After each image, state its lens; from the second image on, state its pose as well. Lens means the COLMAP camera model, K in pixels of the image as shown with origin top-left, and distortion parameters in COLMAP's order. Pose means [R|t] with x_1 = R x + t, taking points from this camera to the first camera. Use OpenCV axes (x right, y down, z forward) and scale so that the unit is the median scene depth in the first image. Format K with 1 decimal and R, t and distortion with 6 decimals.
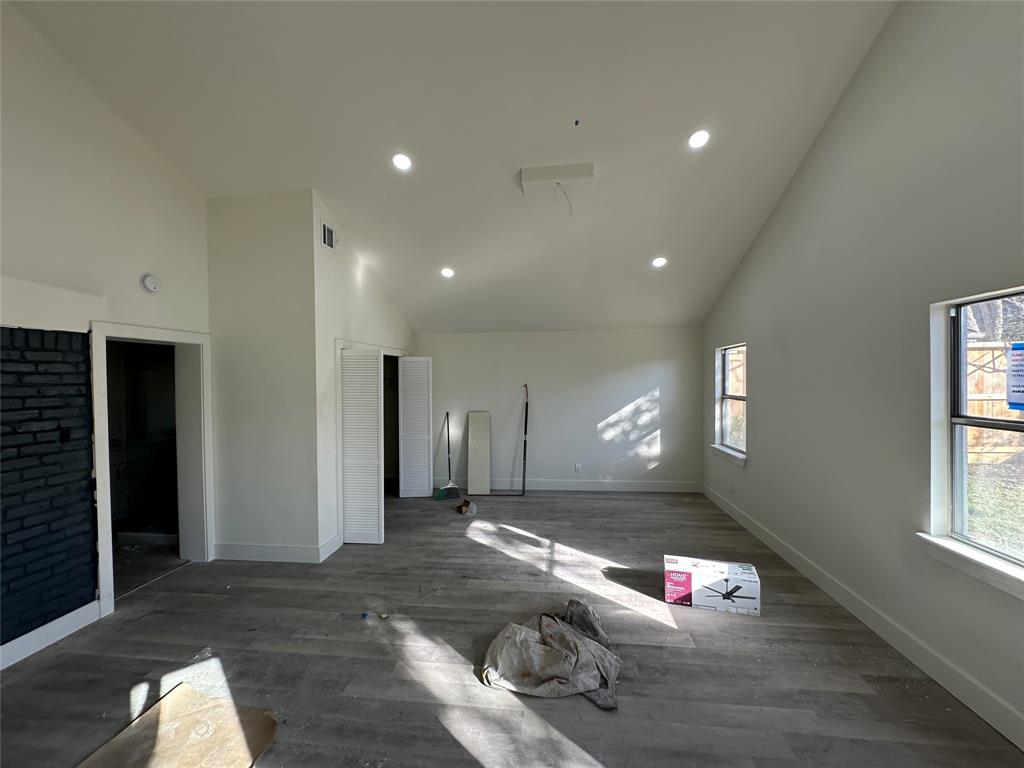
lens RADIAL K [[406.9, 0, 511.8], [0, 406.9, 382.1], [0, 0, 1]] dist [-0.003009, 0.000731]
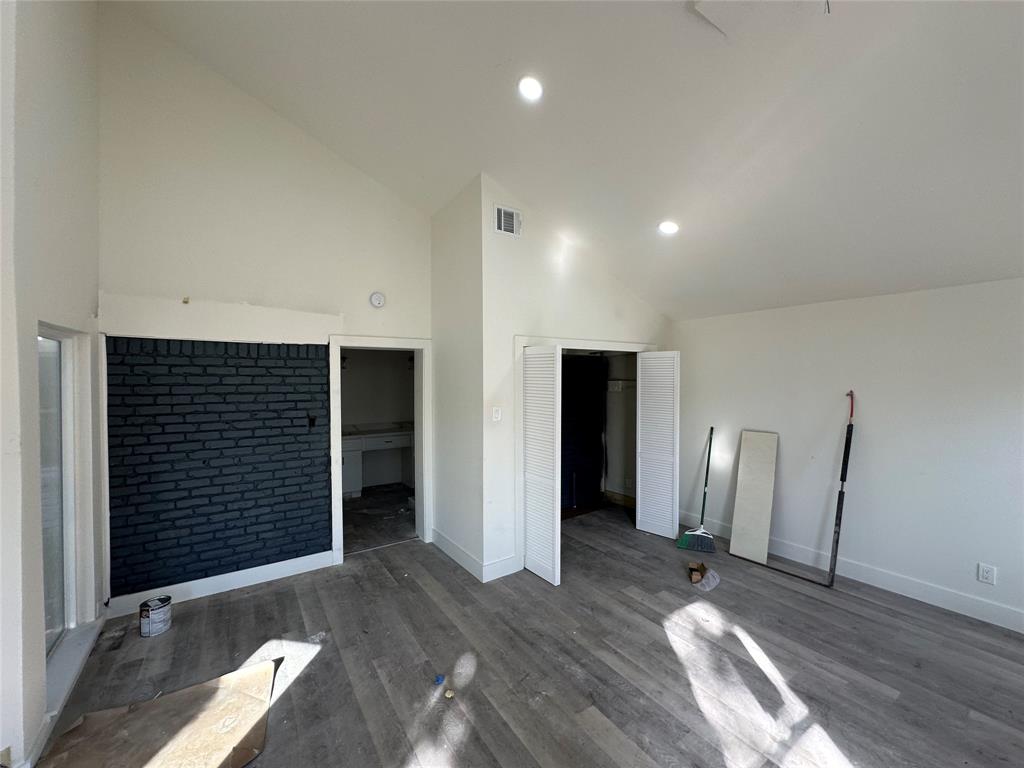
lens RADIAL K [[406.9, 0, 511.1], [0, 406.9, 383.9], [0, 0, 1]] dist [-0.003009, 0.000731]
pose [[0.654017, 0.018941, -0.756243, 0.250820], [-0.010820, 0.999818, 0.015684, -0.016282], [0.756403, -0.002075, 0.654103, 0.452280]]
